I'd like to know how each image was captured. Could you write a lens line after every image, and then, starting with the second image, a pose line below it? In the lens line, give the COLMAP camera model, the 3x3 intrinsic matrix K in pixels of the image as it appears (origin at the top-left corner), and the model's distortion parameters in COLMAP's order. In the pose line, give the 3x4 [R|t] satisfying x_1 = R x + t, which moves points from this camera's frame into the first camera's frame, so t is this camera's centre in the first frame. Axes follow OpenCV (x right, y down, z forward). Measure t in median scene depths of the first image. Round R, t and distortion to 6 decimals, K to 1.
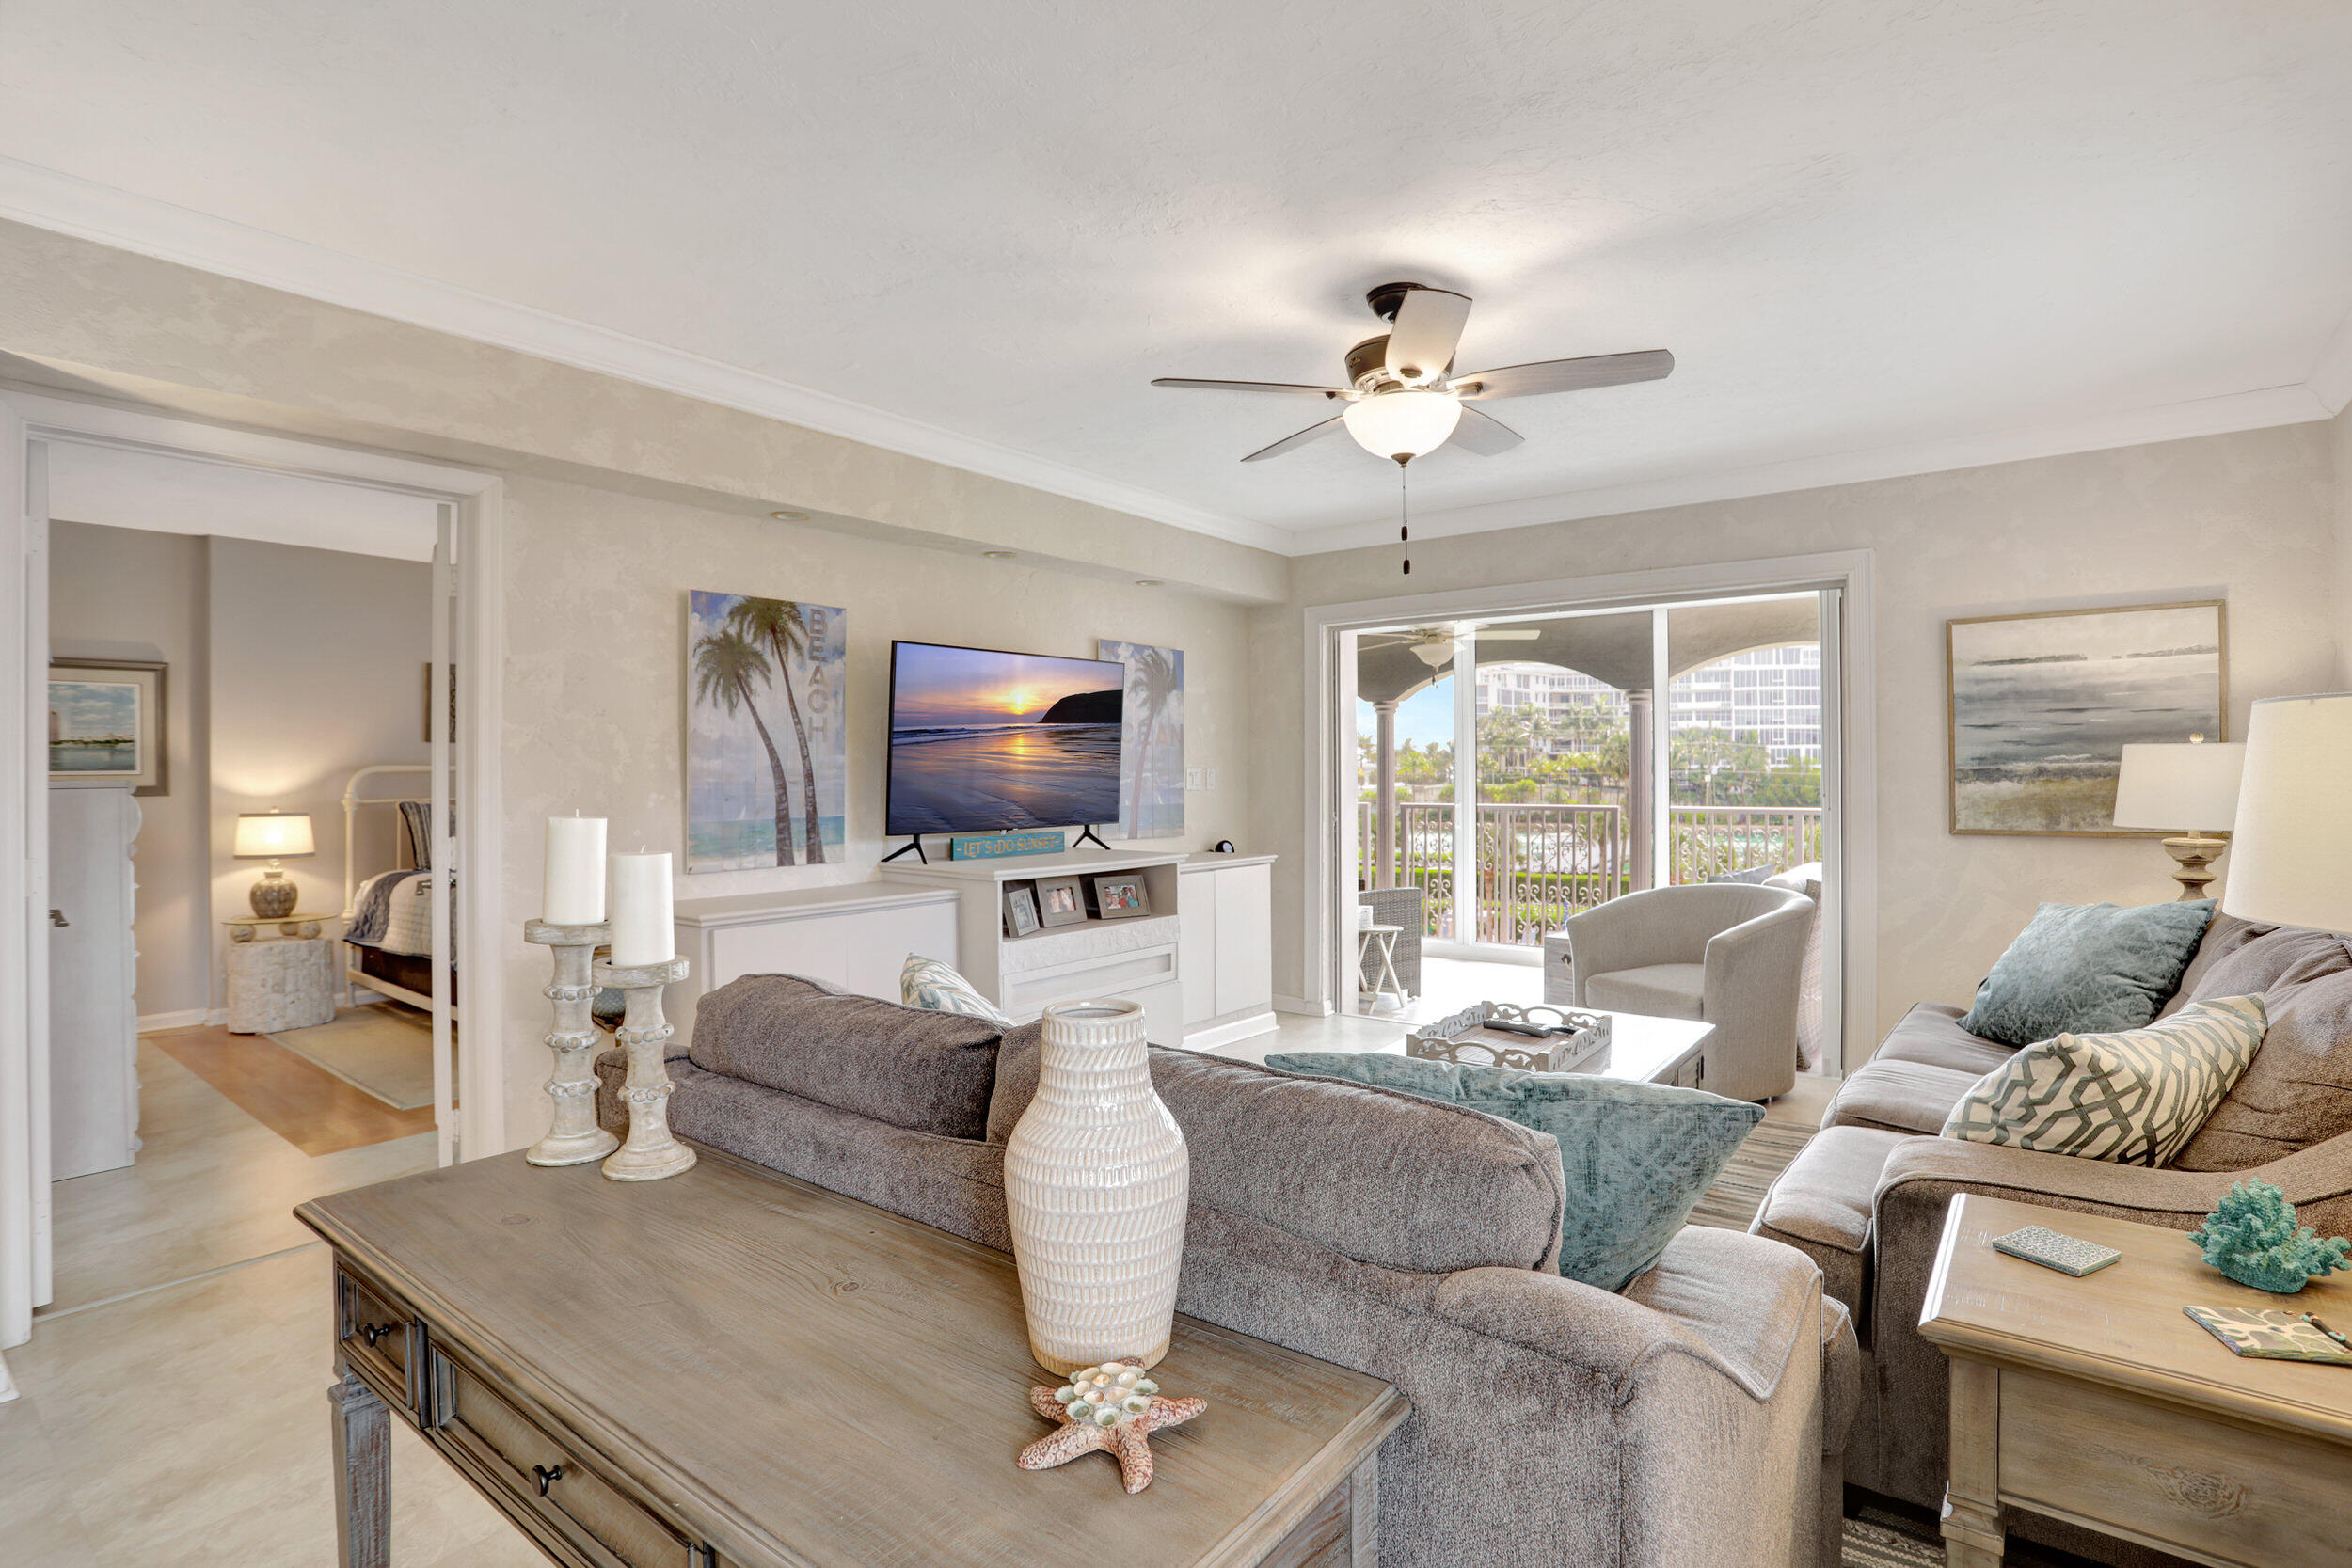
lens RADIAL K [[1149.7, 0, 1170.7], [0, 1149.7, 773.8], [0, 0, 1]] dist [-0.068999, 0.026242]
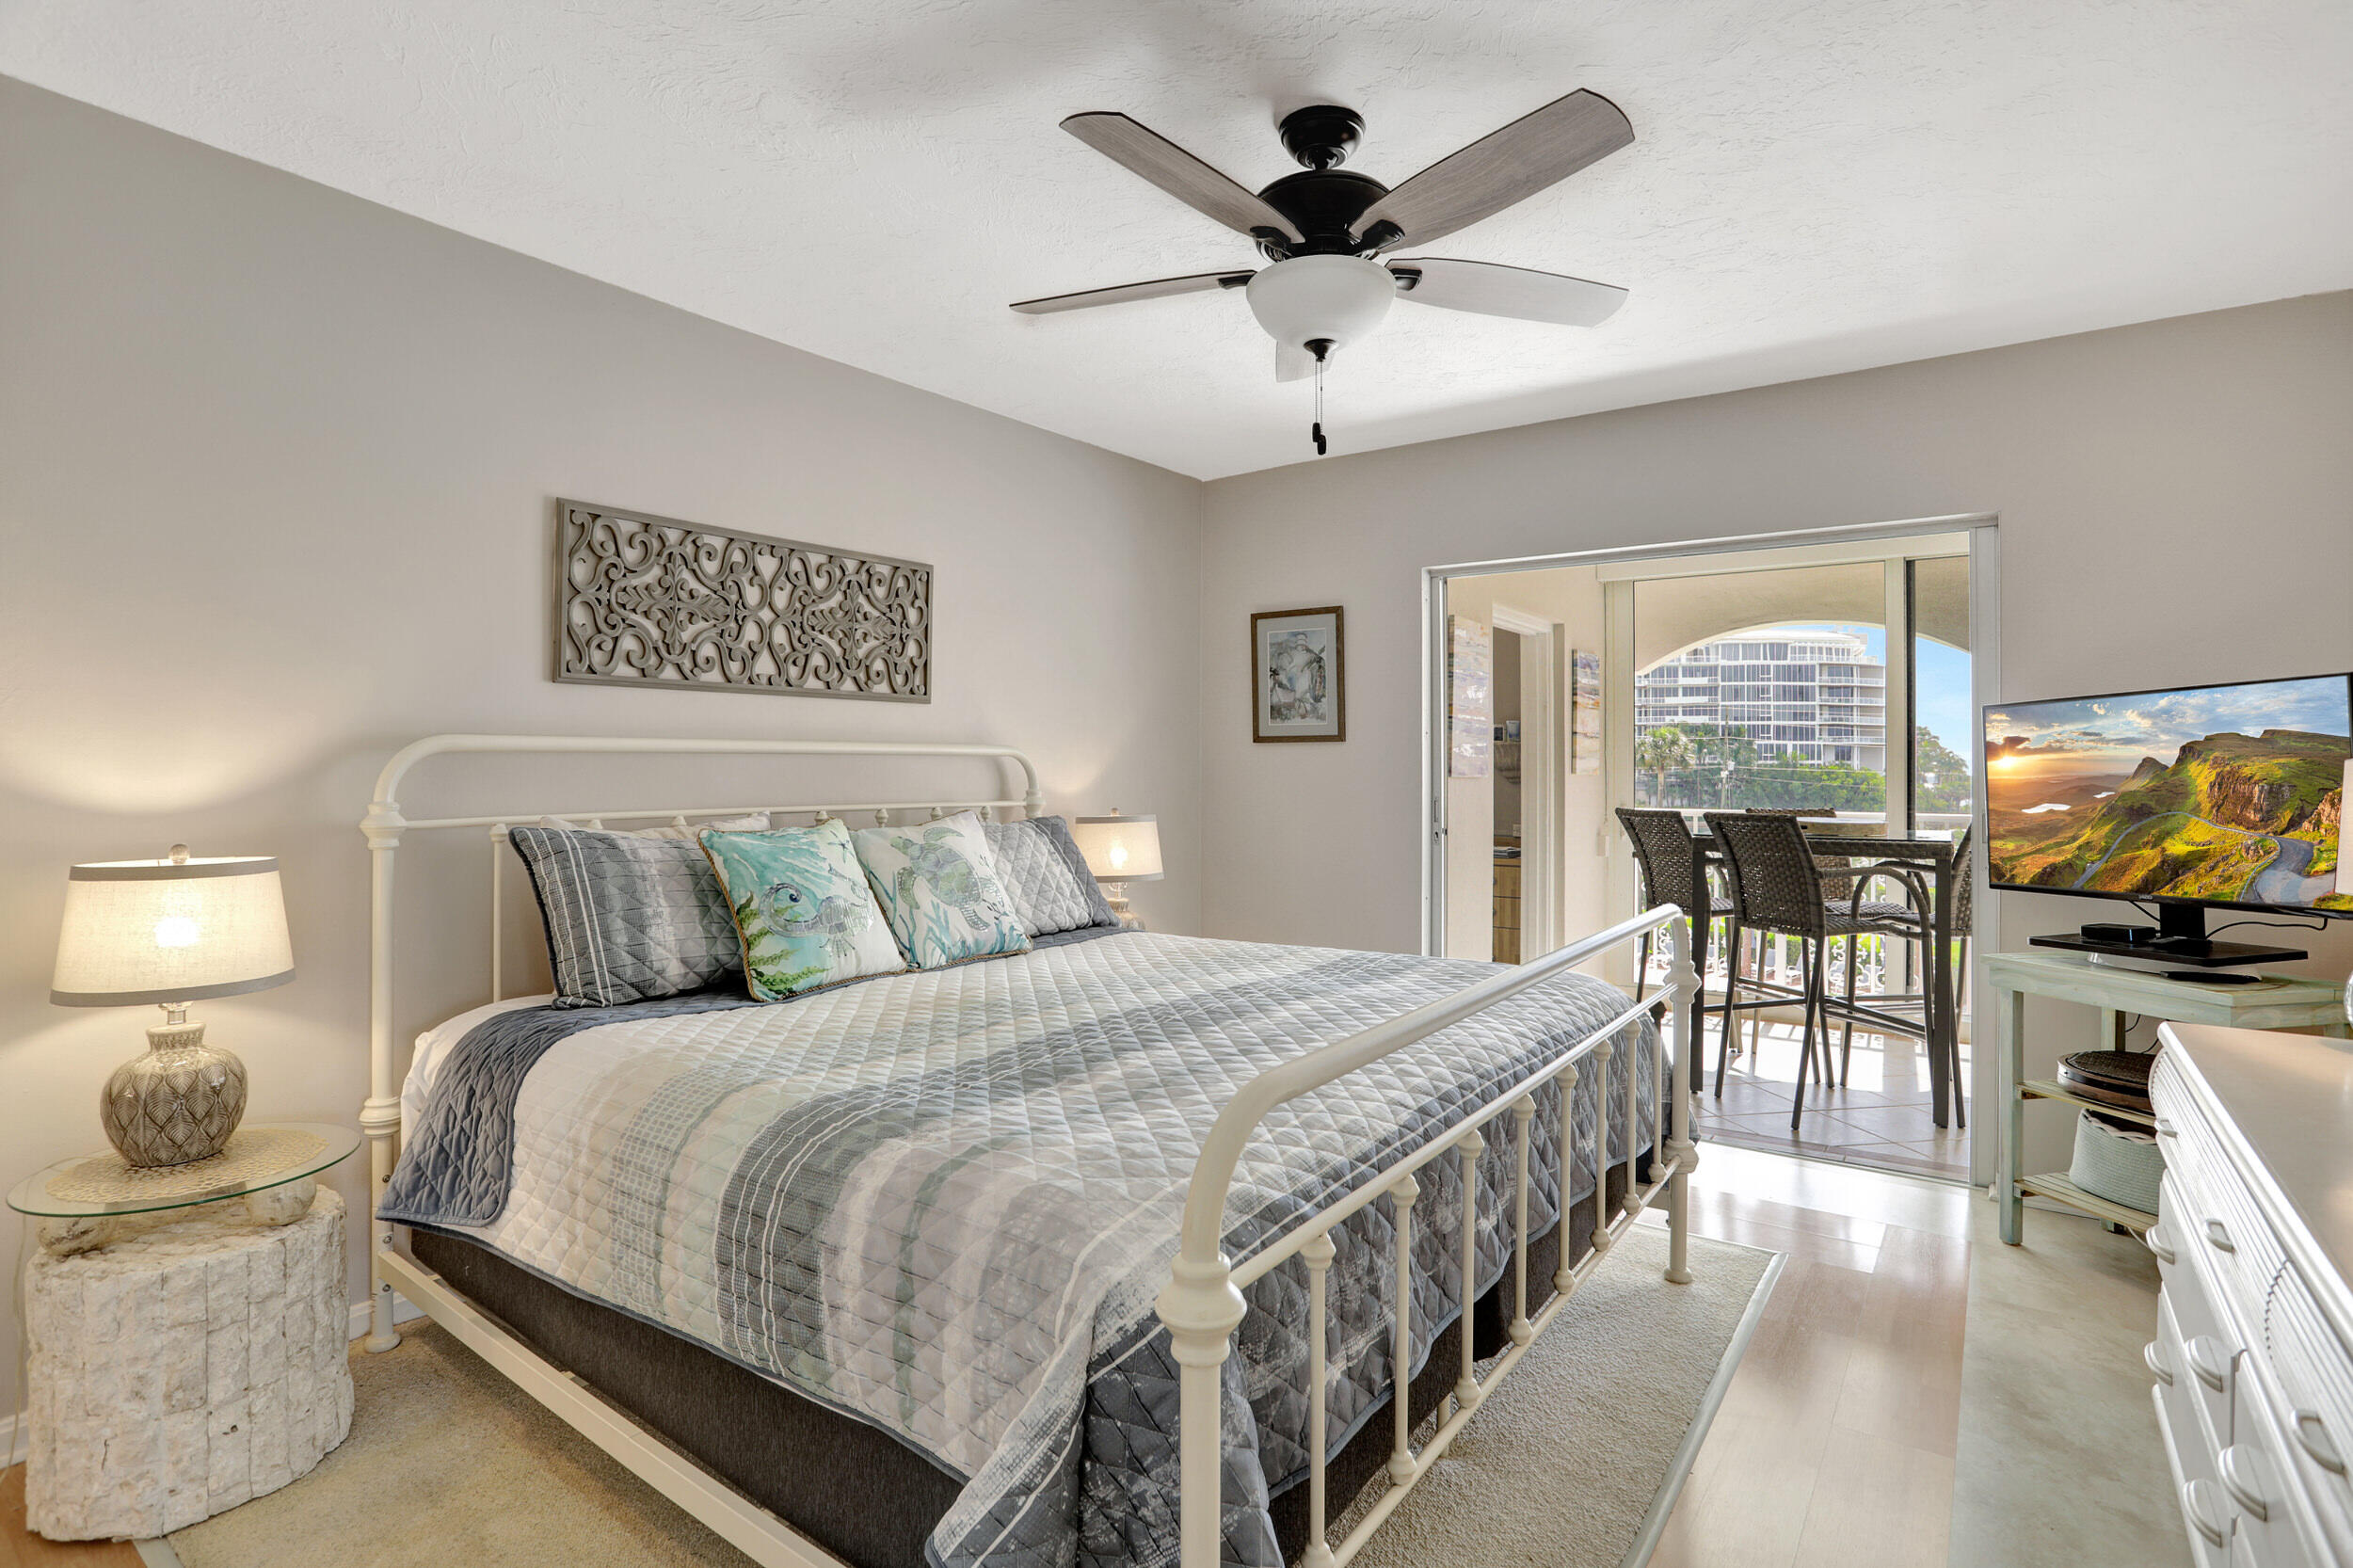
lens RADIAL K [[1150.3, 0, 1174.0], [0, 1150.3, 766.1], [0, 0, 1]] dist [-0.068999, 0.026242]
pose [[0.999083, 0.008535, 0.041953, -0.496095], [-0.008589, 0.999963, 0.001104, 0.001790], [-0.041942, -0.001463, 0.999119, 0.623691]]
